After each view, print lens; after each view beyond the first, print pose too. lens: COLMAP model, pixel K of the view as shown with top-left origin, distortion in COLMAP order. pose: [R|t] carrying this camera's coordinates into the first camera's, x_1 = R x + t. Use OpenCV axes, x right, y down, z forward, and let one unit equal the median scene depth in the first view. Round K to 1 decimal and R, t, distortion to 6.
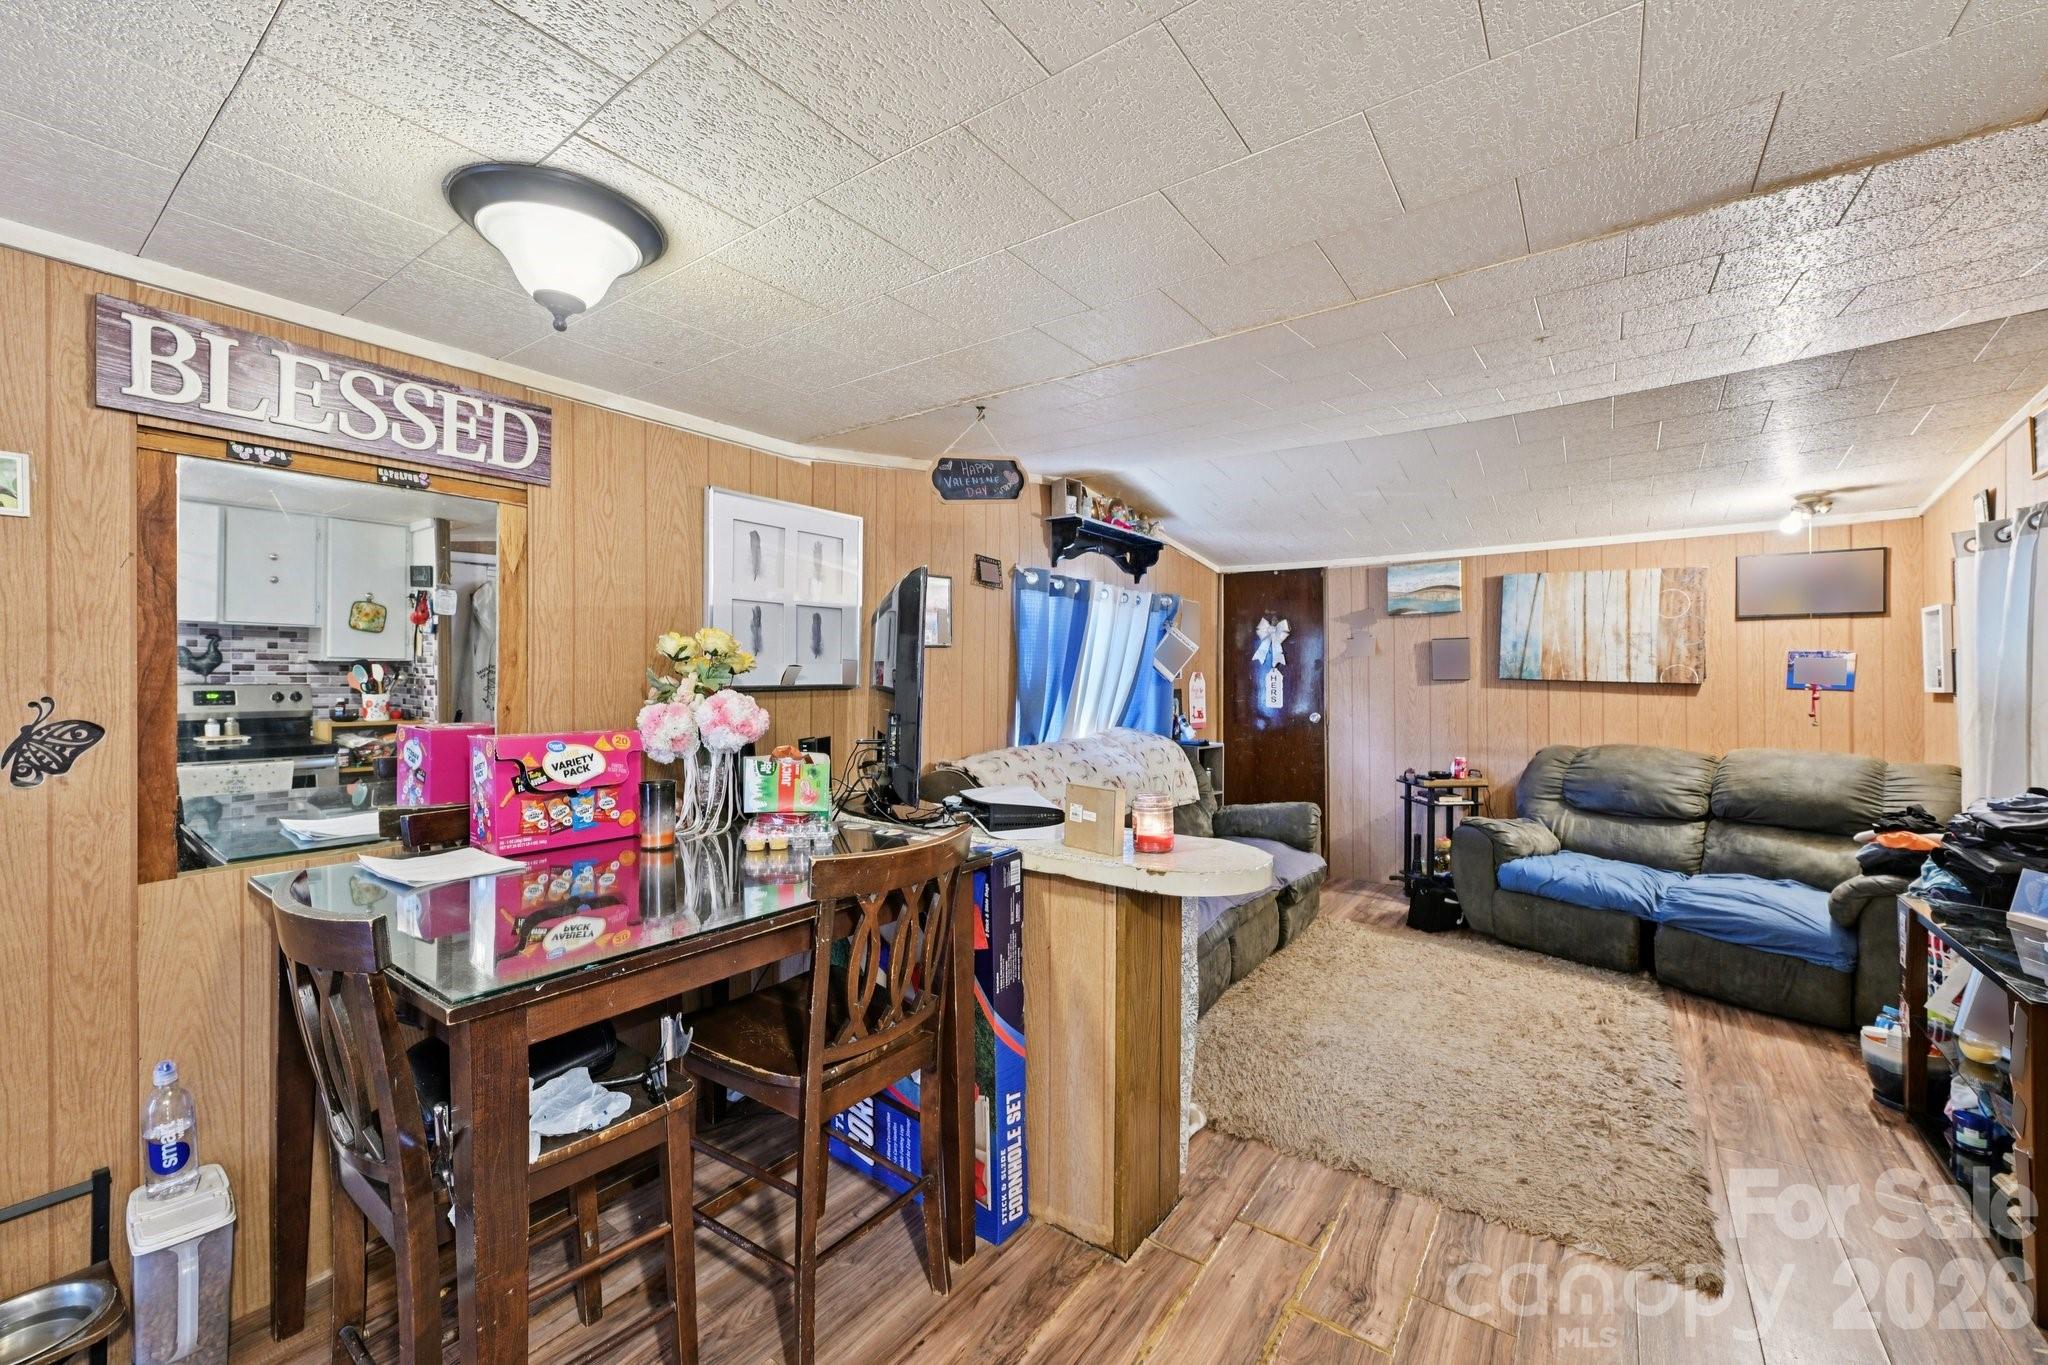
lens RADIAL K [[817.7, 0, 1010.3], [0, 817.7, 677.9], [0, 0, 1]] dist [-0.001762, 0.000255]
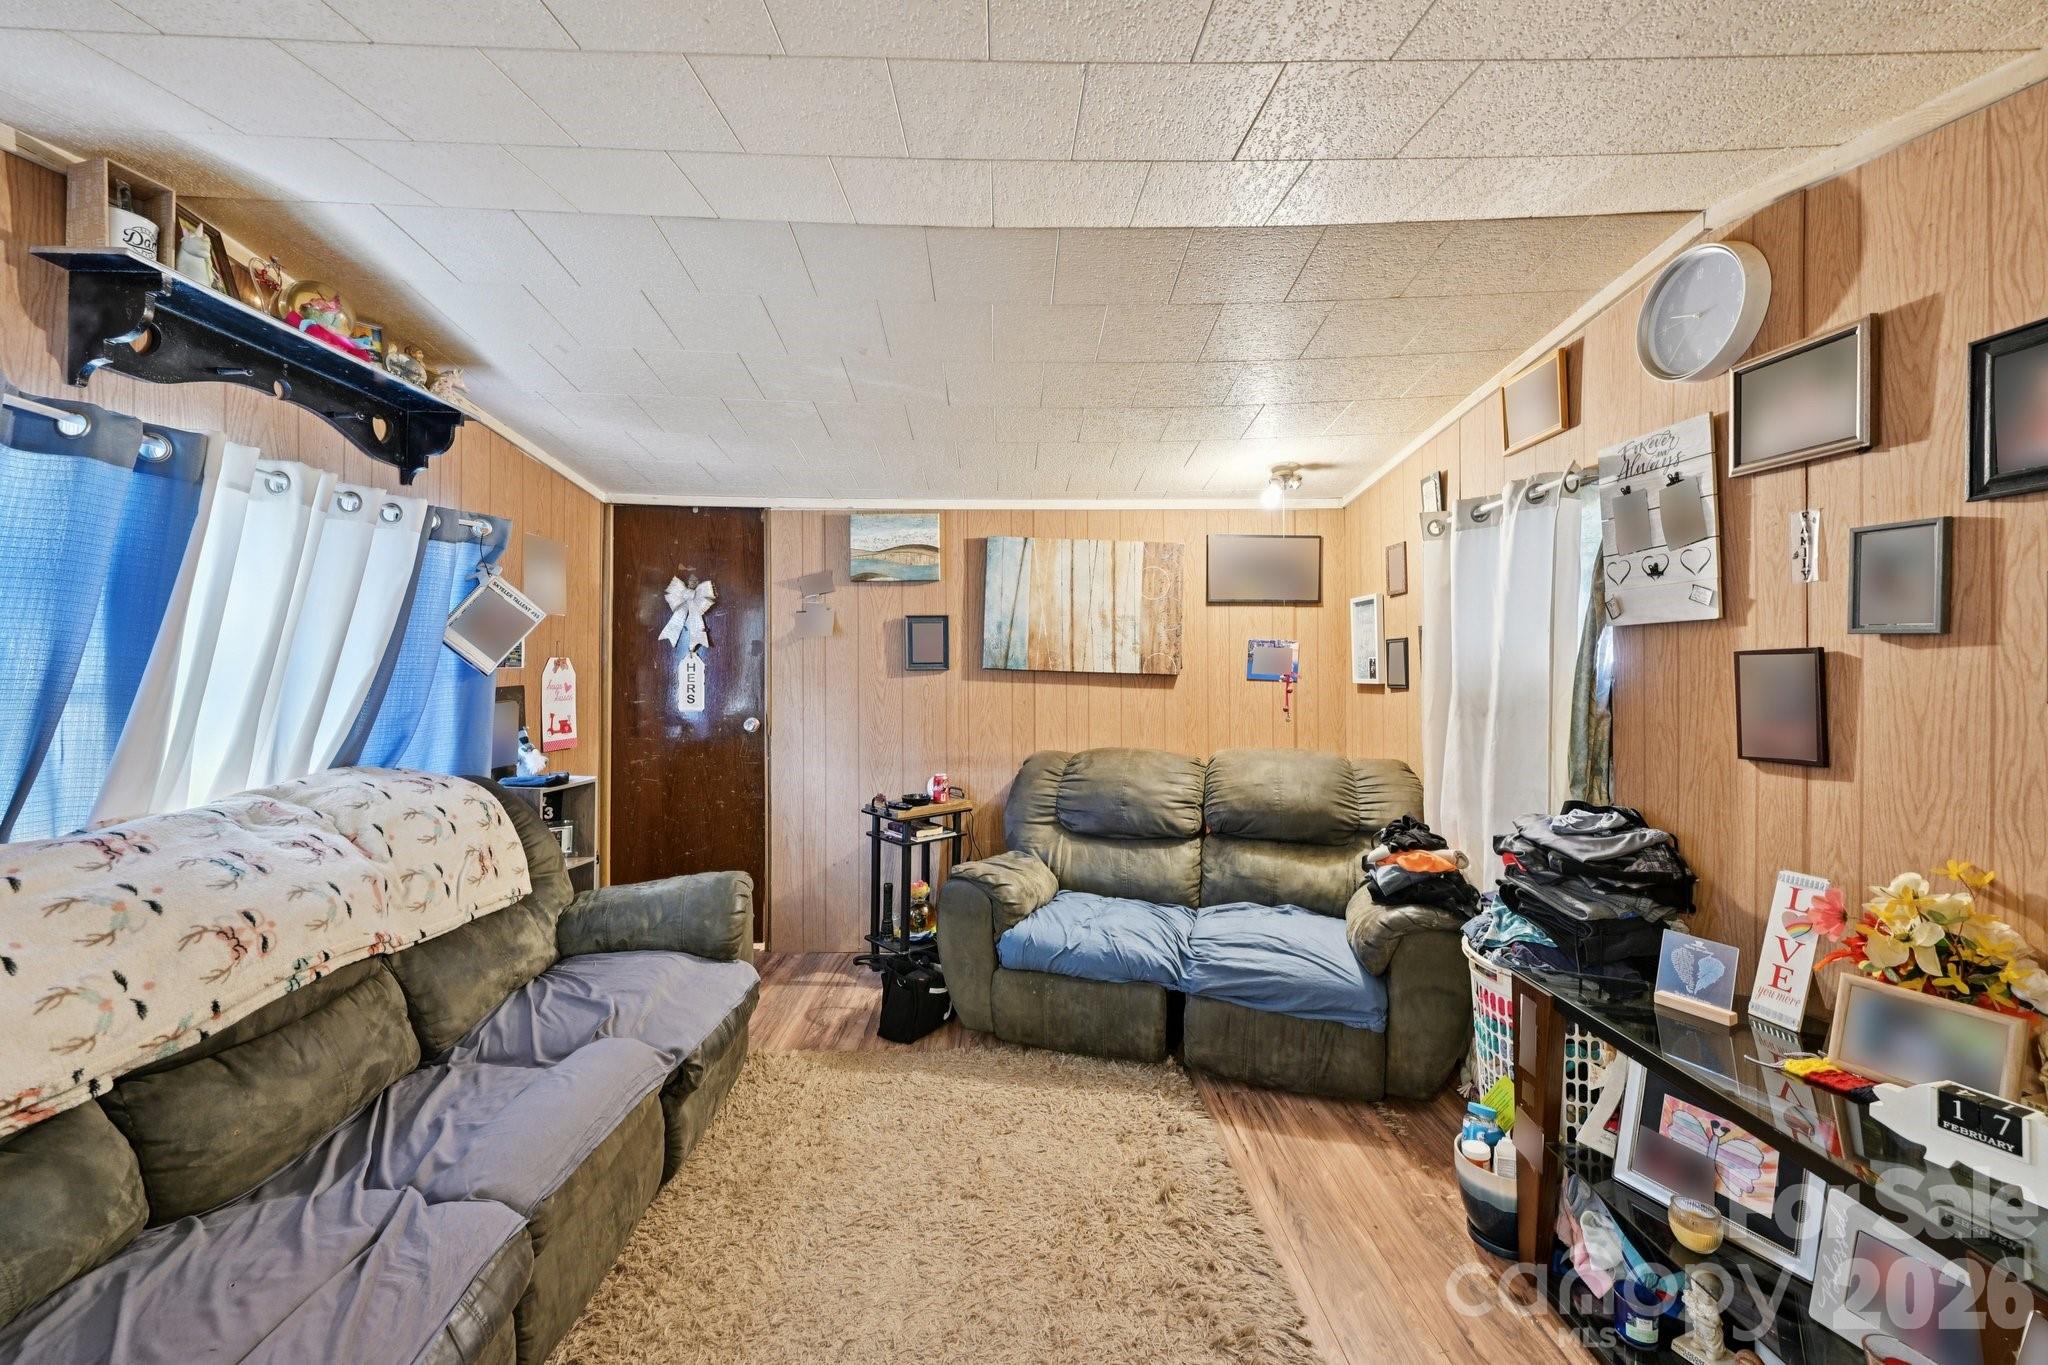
lens RADIAL K [[817.7, 0, 1021.2], [0, 817.7, 660.2], [0, 0, 1]] dist [-0.001762, 0.000255]
pose [[0.794051, 0.006882, 0.607812, 0.184820], [-0.002929, 0.999968, -0.007495, -0.001726], [-0.607844, 0.004171, 0.794045, 0.433404]]
